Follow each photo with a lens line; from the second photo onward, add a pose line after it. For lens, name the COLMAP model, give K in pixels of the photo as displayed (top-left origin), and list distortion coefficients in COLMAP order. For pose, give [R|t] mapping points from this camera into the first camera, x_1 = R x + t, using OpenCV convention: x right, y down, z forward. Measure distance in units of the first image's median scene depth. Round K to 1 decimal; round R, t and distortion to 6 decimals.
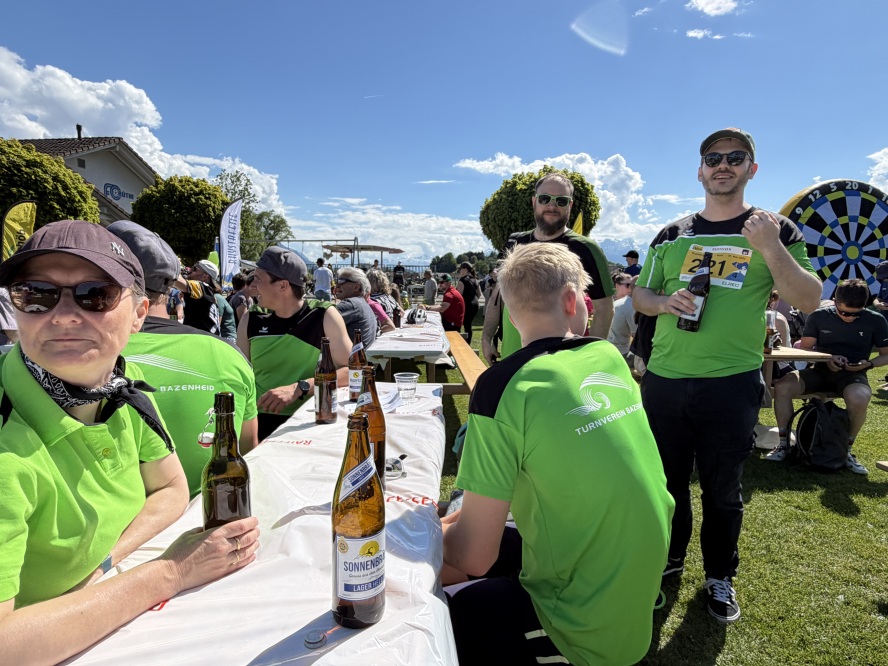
lens RADIAL K [[495.1, 0, 444.0], [0, 495.1, 333.0], [0, 0, 1]] dist [-0.001872, -0.000129]
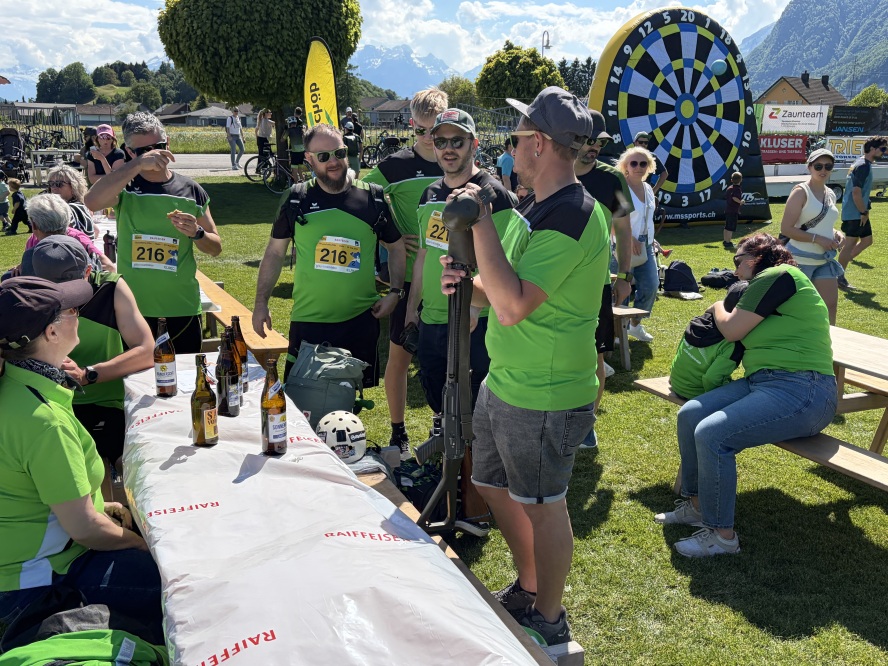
lens RADIAL K [[872.8, 0, 440.3], [0, 872.8, 337.9], [0, 0, 1]] dist [-0.006247, 0.019424]
pose [[0.923718, -0.092012, 0.371859, -0.054184], [0.038162, 0.987999, 0.149671, -0.030201], [-0.381168, -0.124063, 0.916144, -0.125655]]
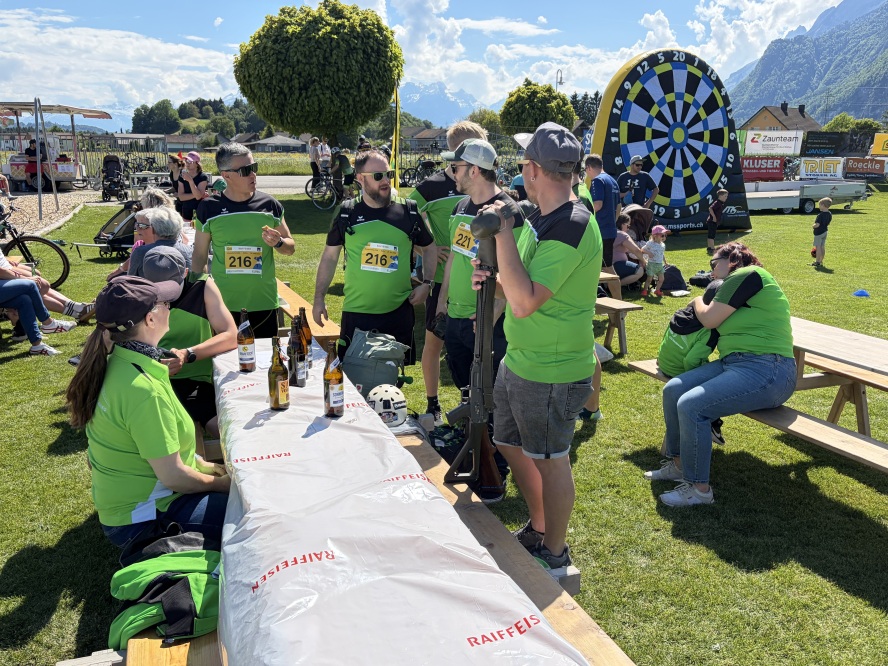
lens RADIAL K [[740.6, 0, 444.0], [0, 740.6, 333.0], [0, 0, 1]] dist [0.000678, 0.000194]
pose [[0.936079, -0.091746, 0.339617, -0.059173], [0.041857, 0.987583, 0.151422, -0.030006], [-0.349292, -0.127528, 0.928295, -0.140960]]
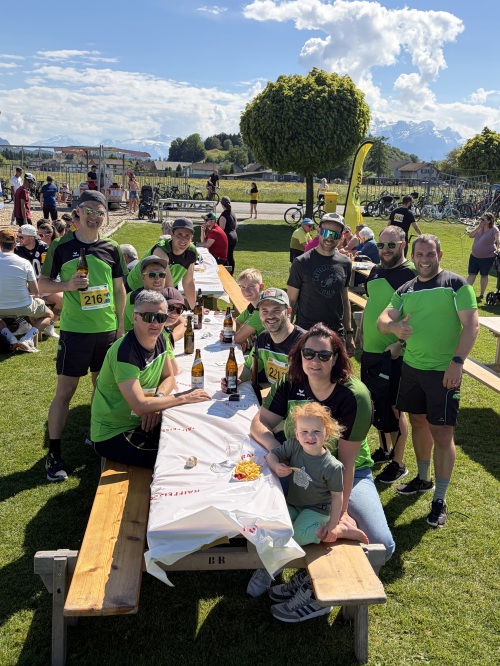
lens RADIAL K [[645.3, 0, 250.0], [0, 645.3, 333.0], [0, 0, 1]] dist [0.013121, 0.018971]
pose [[0.995283, -0.002622, 0.096974, -0.036853], [-0.011093, 0.990001, 0.140624, -0.036846], [-0.096374, -0.141037, 0.985302, -0.328406]]
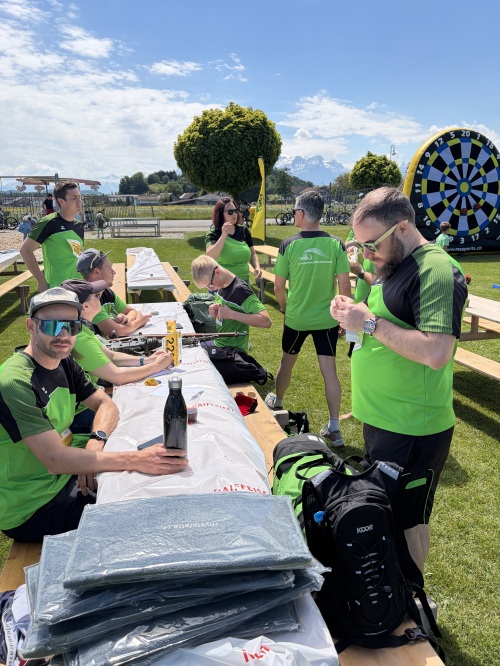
lens RADIAL K [[500.1, 0, 247.6], [0, 500.1, 323.6], [0, 0, 1]] dist [0.014791, 0.004207]
pose [[0.976523, -0.074932, 0.201961, -0.034068], [0.046770, 0.988936, 0.140779, -0.018913], [-0.210275, -0.128028, 0.969223, -0.219385]]
